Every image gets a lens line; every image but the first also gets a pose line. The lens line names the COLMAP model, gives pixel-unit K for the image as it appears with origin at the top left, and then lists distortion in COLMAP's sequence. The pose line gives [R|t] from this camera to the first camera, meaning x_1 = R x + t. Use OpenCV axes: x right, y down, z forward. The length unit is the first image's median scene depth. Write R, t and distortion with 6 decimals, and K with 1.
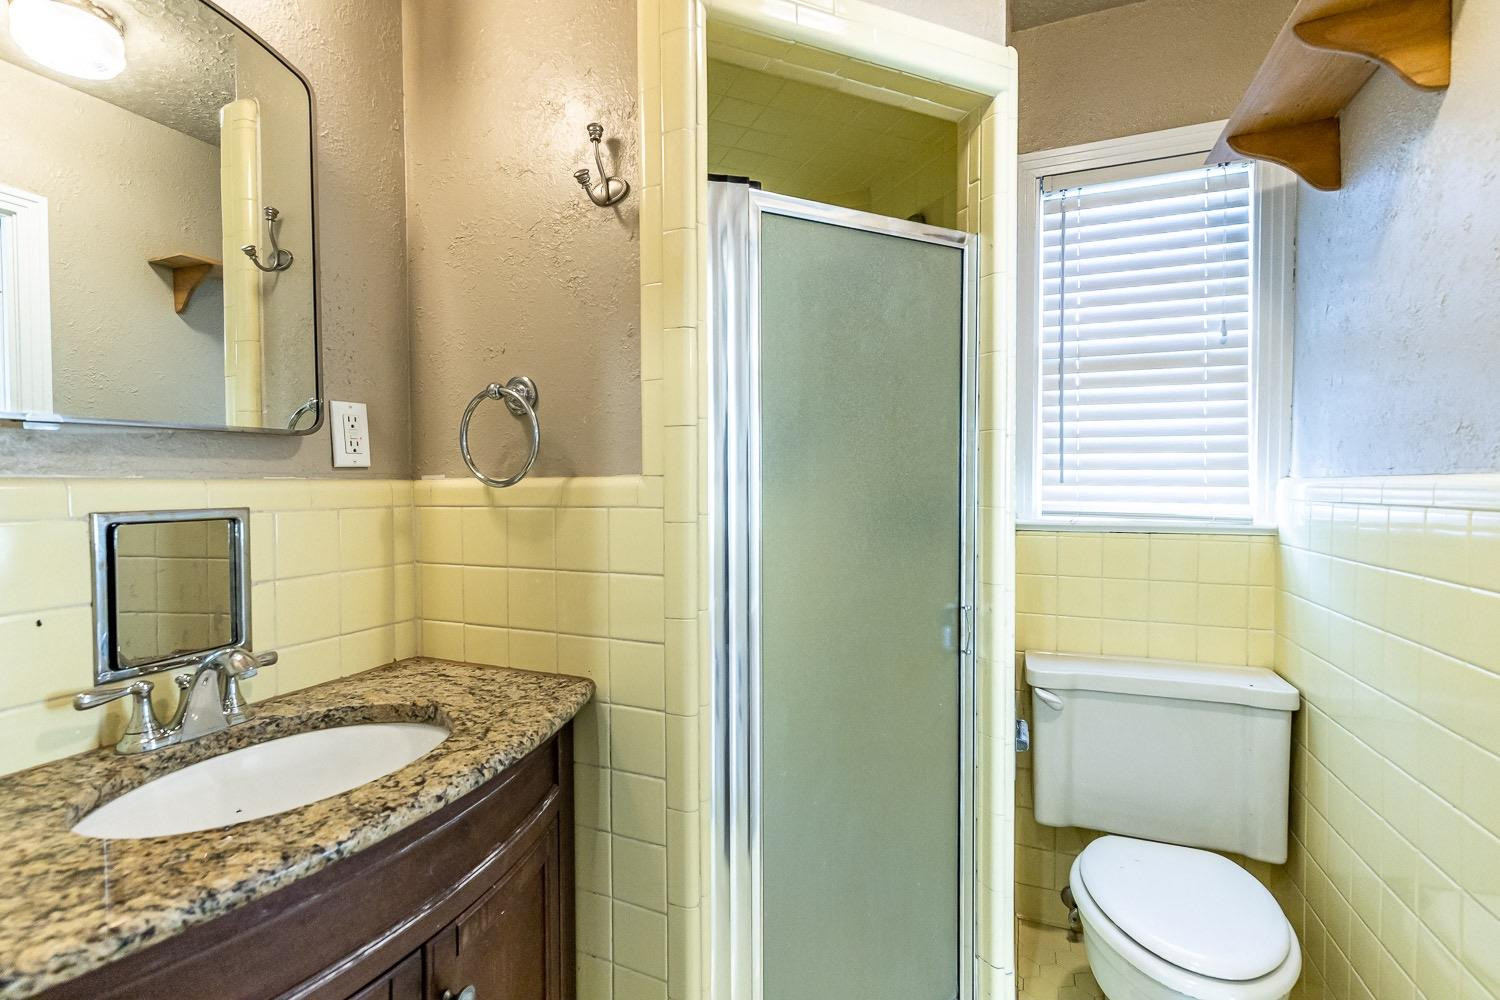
lens RADIAL K [[674.8, 0, 750.3], [0, 674.8, 491.8], [0, 0, 1]] dist [0.001462, -0.000360]
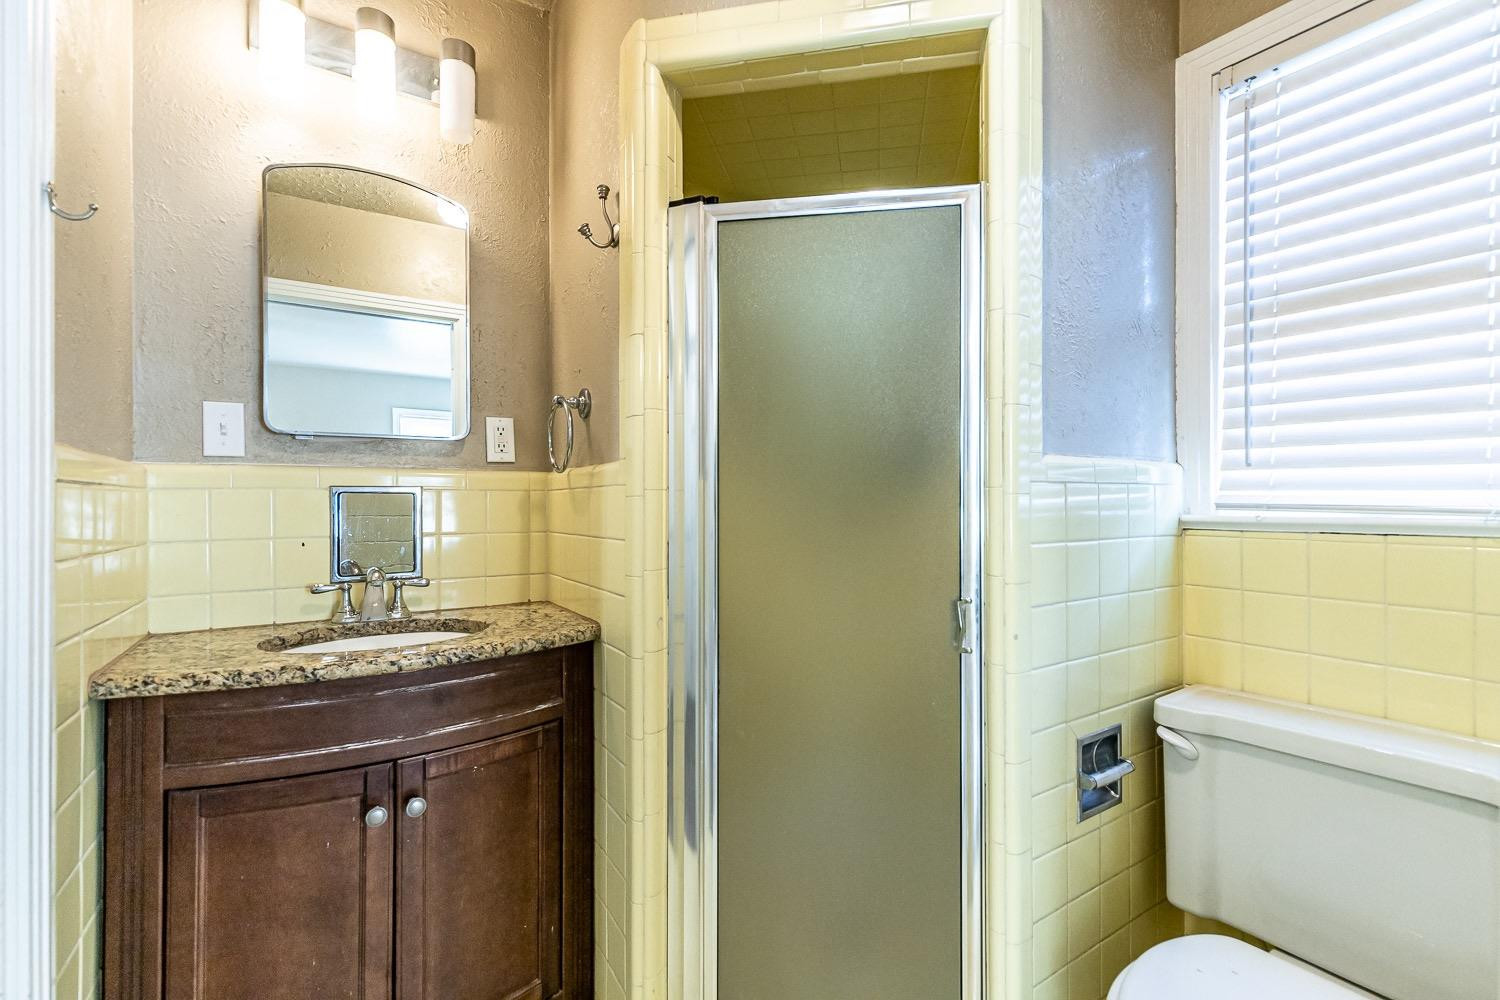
lens RADIAL K [[665.7, 0, 736.2], [0, 665.7, 491.8], [0, 0, 1]] dist [0.001198, -0.000431]
pose [[0.825670, -0.006245, -0.564119, 0.675859], [-0.006962, 0.999750, -0.021257, 0.057626], [0.564111, 0.021479, 0.825420, 0.116075]]
